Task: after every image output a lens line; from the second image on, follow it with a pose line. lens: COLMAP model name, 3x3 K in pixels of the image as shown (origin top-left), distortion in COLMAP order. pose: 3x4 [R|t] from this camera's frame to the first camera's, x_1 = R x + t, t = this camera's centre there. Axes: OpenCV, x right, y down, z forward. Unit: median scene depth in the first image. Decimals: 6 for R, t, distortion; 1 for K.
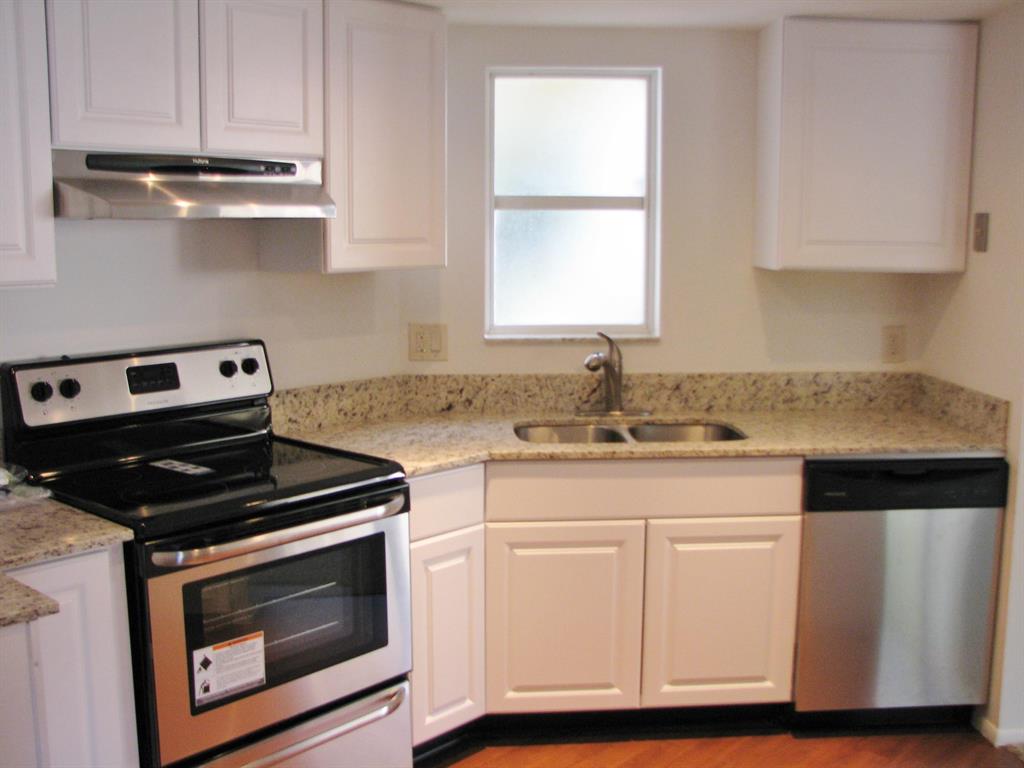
lens RADIAL K [[1121.1, 0, 512.0], [0, 1121.1, 387.7], [0, 0, 1]] dist [-0.118500, 0.000000]
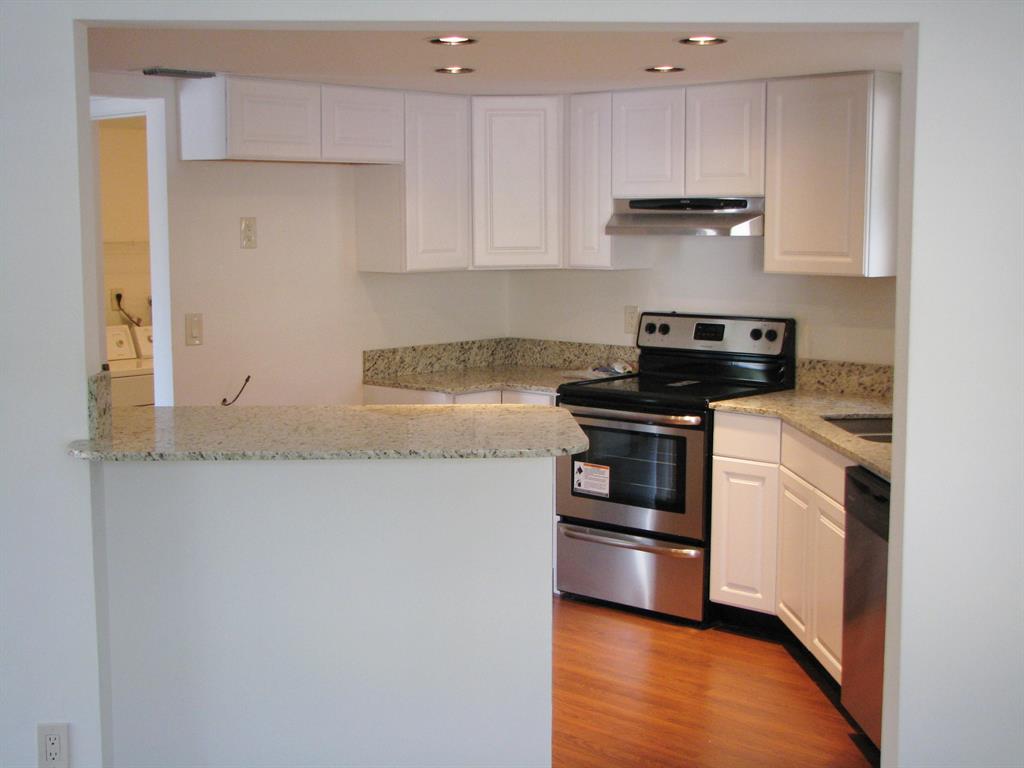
lens RADIAL K [[1383.4, 0, 511.6], [0, 1383.4, 382.7], [0, 0, 1]] dist [-0.056835, 0.000000]
pose [[0.003332, 0.113525, -0.993529, 1.498484], [-0.146455, 0.982877, 0.111817, -0.105398], [0.989212, 0.145135, 0.019901, 0.595355]]
